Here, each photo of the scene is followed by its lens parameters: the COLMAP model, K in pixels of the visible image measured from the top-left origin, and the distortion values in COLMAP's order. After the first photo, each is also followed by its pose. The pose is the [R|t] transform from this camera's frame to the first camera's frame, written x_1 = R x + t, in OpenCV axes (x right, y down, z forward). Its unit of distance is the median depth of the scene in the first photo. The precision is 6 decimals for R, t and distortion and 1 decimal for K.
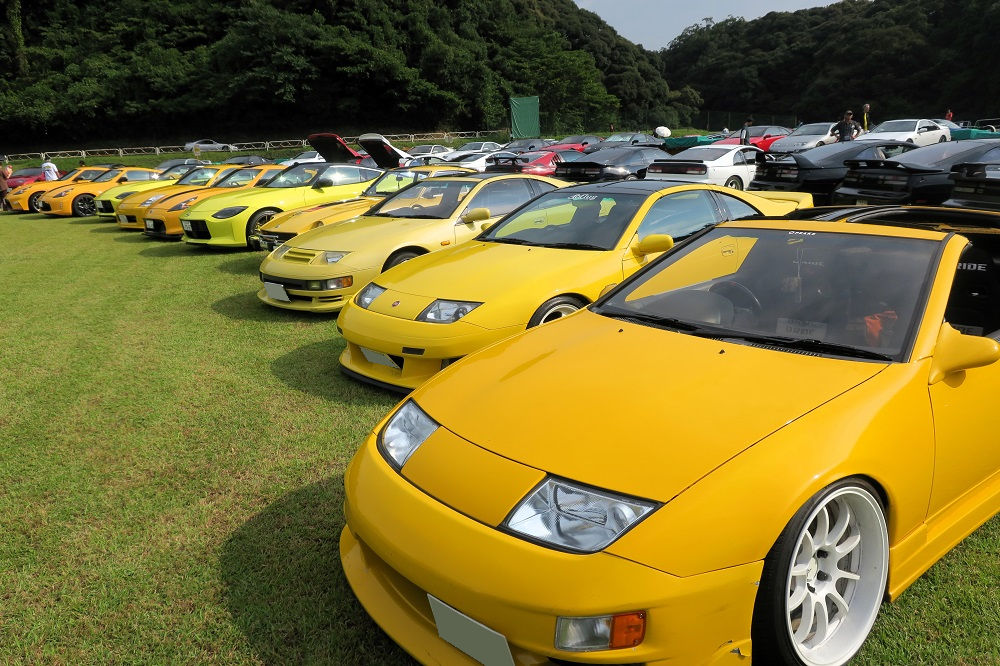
lens RADIAL K [[789.3, 0, 503.5], [0, 789.3, 332.6], [0, 0, 1]] dist [0.001591, 0.012002]
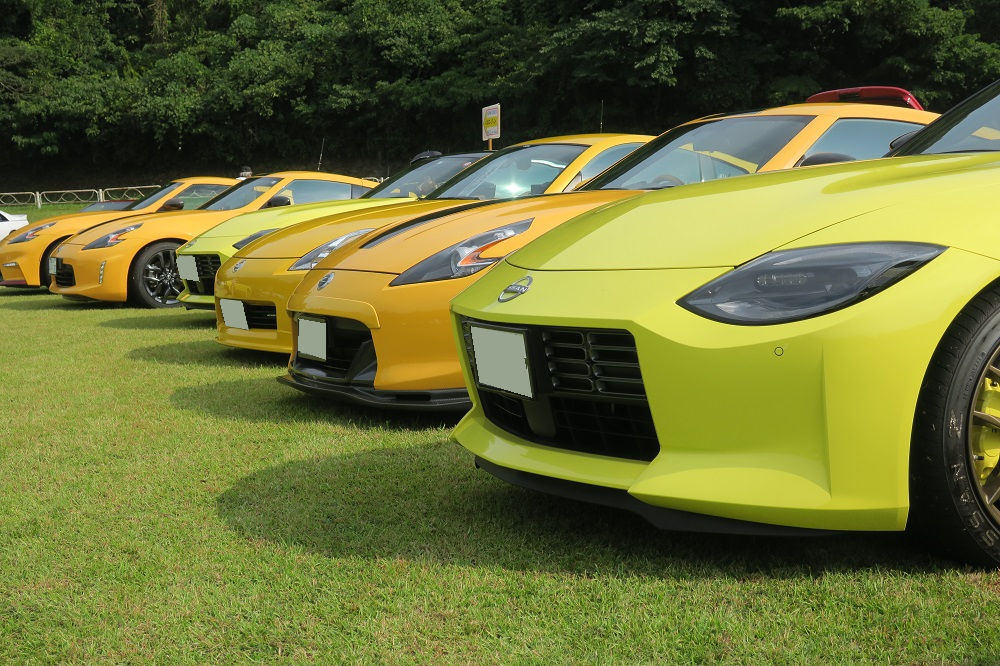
lens RADIAL K [[1629.8, 0, 501.9], [0, 1629.8, 328.5], [0, 0, 1]] dist [-0.000256, 0.000000]
pose [[0.945665, 0.046266, -0.321834, -0.051666], [-0.095703, 0.985583, -0.139526, -0.016795], [0.310739, 0.162745, 0.936459, 0.121386]]
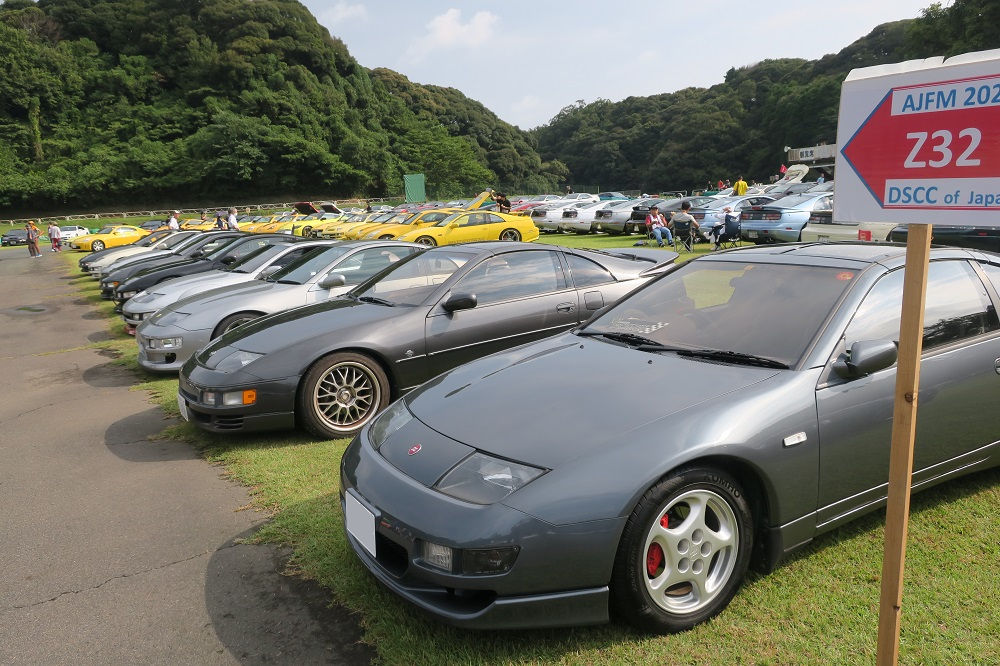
lens RADIAL K [[789.3, 0, 509.1], [0, 789.3, 341.2], [0, 0, 1]] dist [0.001591, 0.012002]
pose [[0.993401, -0.028981, 0.110975, 0.030015], [0.036120, 0.997368, -0.062875, 0.101199], [-0.108861, 0.066468, 0.991832, -0.422637]]
